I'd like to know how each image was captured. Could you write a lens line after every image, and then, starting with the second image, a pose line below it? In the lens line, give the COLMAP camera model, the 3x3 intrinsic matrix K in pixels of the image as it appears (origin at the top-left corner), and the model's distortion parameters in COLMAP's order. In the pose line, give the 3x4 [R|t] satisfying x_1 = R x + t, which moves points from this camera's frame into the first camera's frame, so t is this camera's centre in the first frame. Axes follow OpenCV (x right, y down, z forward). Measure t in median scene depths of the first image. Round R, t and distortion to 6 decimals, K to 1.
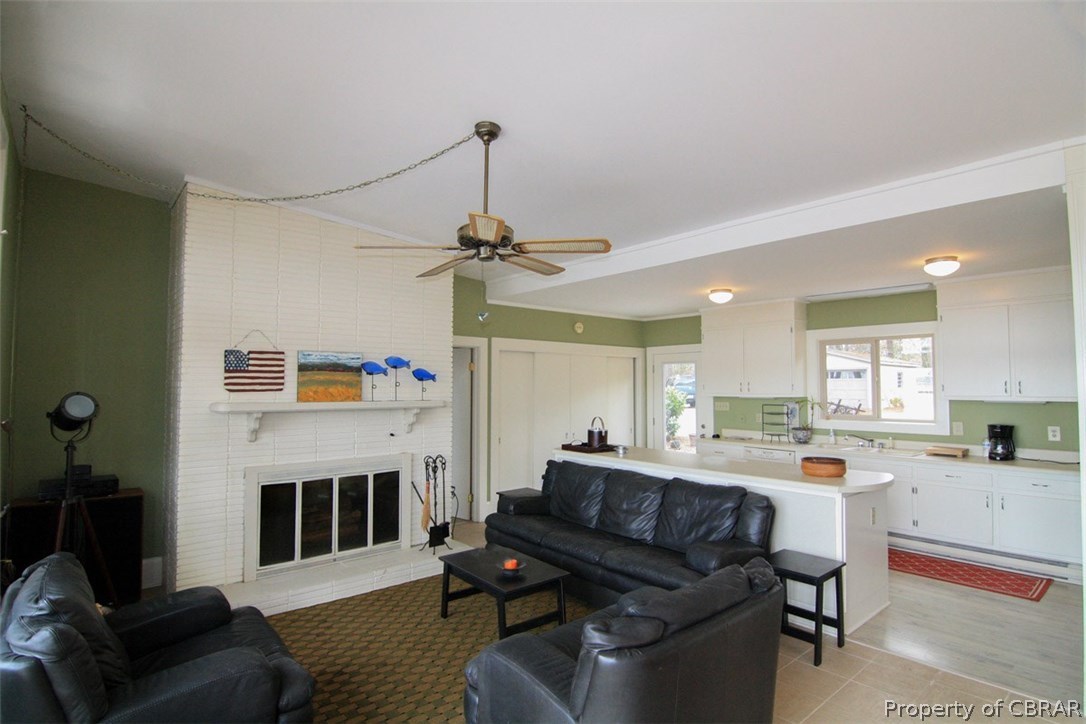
lens RADIAL K [[552.7, 0, 553.1], [0, 552.7, 363.0], [0, 0, 1]] dist [-0.012966, -0.002736]
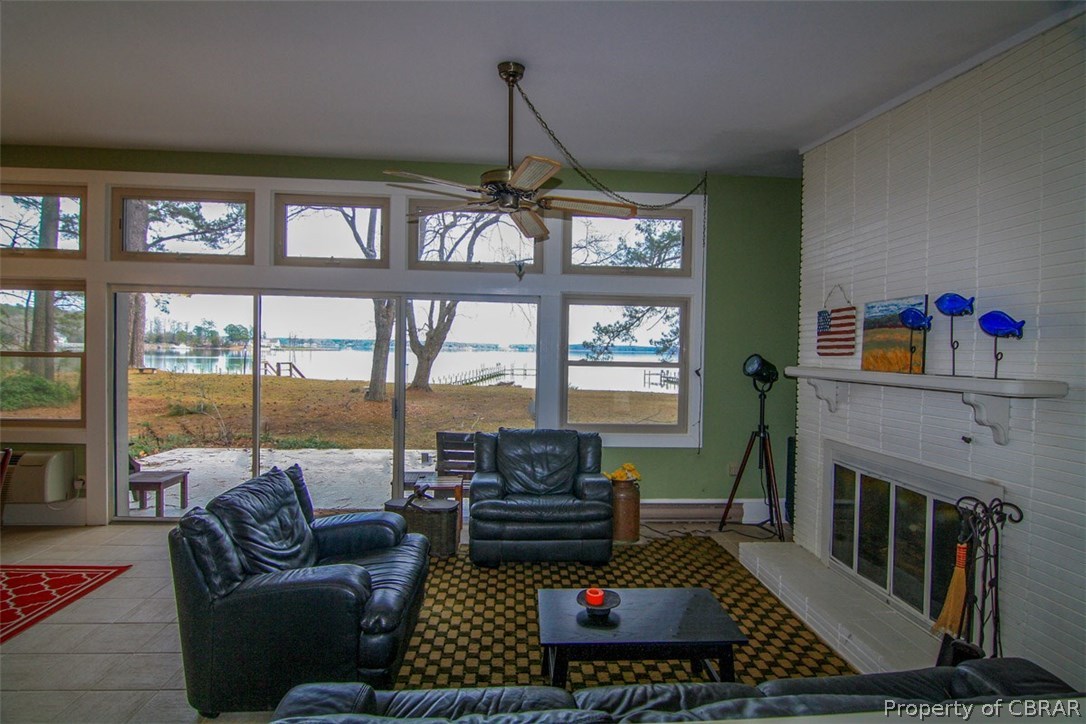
lens RADIAL K [[552.7, 0, 553.1], [0, 552.7, 363.0], [0, 0, 1]] dist [-0.012966, -0.002736]
pose [[-0.593454, 0.007547, -0.804833, 0.406297], [0.016955, 0.999851, -0.003126, 0.055274], [0.804690, -0.015501, -0.593493, 1.089934]]
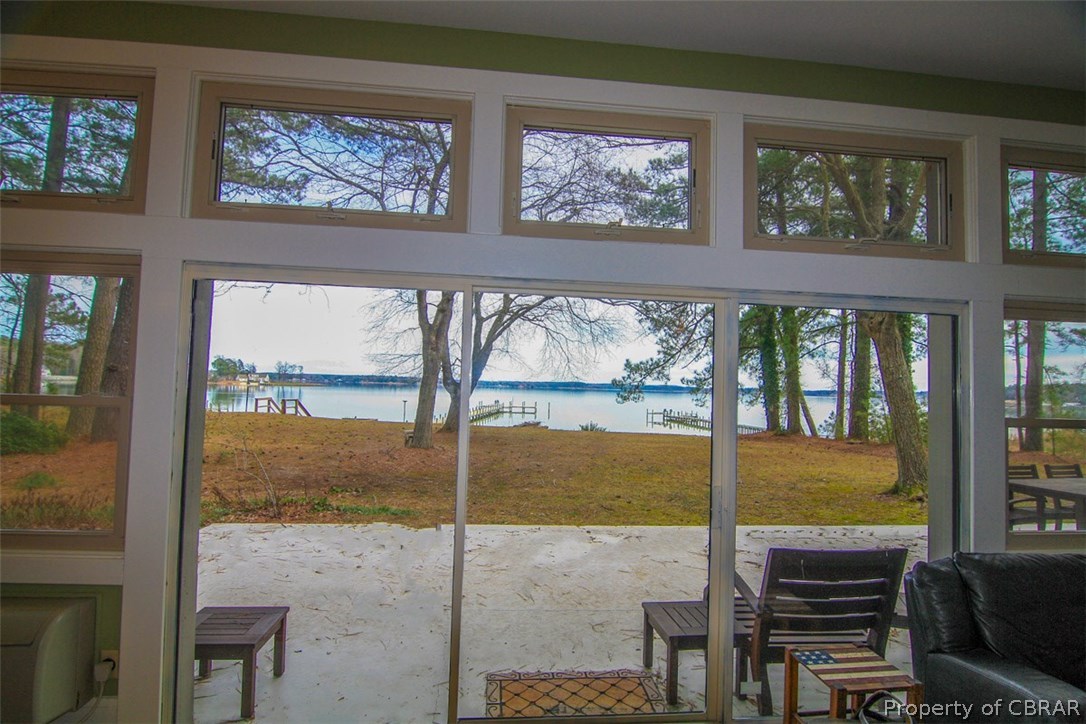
lens RADIAL K [[552.7, 0, 553.1], [0, 552.7, 363.0], [0, 0, 1]] dist [-0.012966, -0.002736]
pose [[-0.578923, -0.052505, -0.813690, 0.290484], [0.008867, 0.997460, -0.070672, 0.023791], [0.815334, -0.048129, -0.576988, 0.383954]]
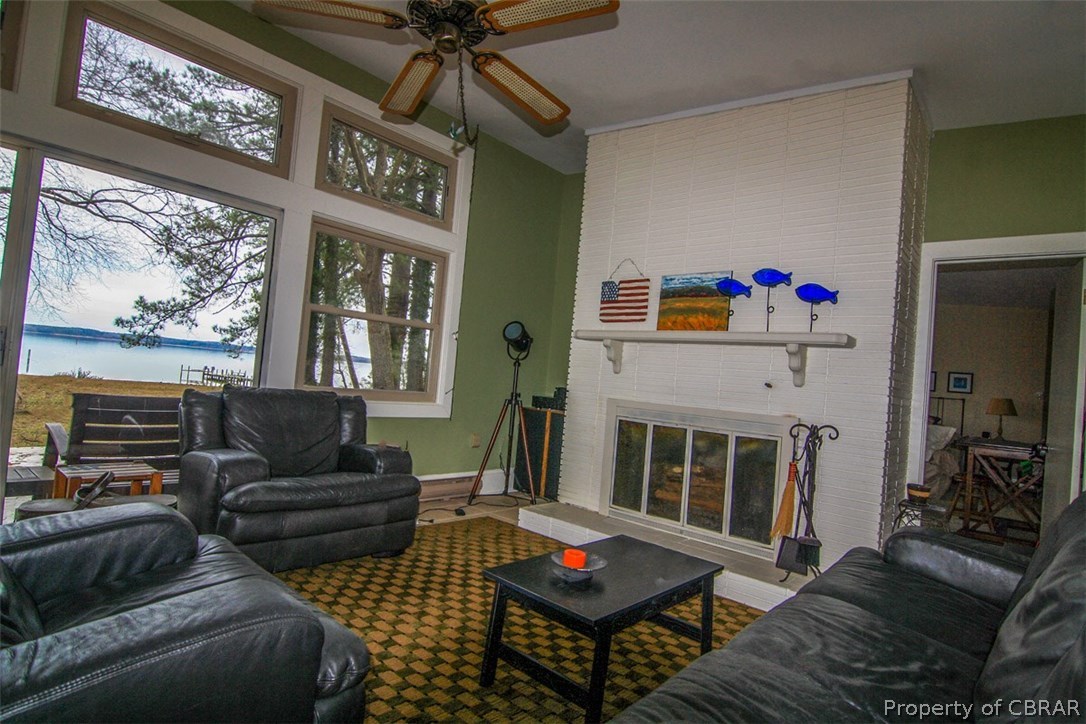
lens RADIAL K [[552.7, 0, 553.1], [0, 552.7, 363.0], [0, 0, 1]] dist [-0.012966, -0.002736]
pose [[0.134712, -0.016534, -0.990747, 0.377727], [-0.044703, 0.998741, -0.022746, 0.142120], [0.989876, 0.047354, 0.133804, 0.708425]]
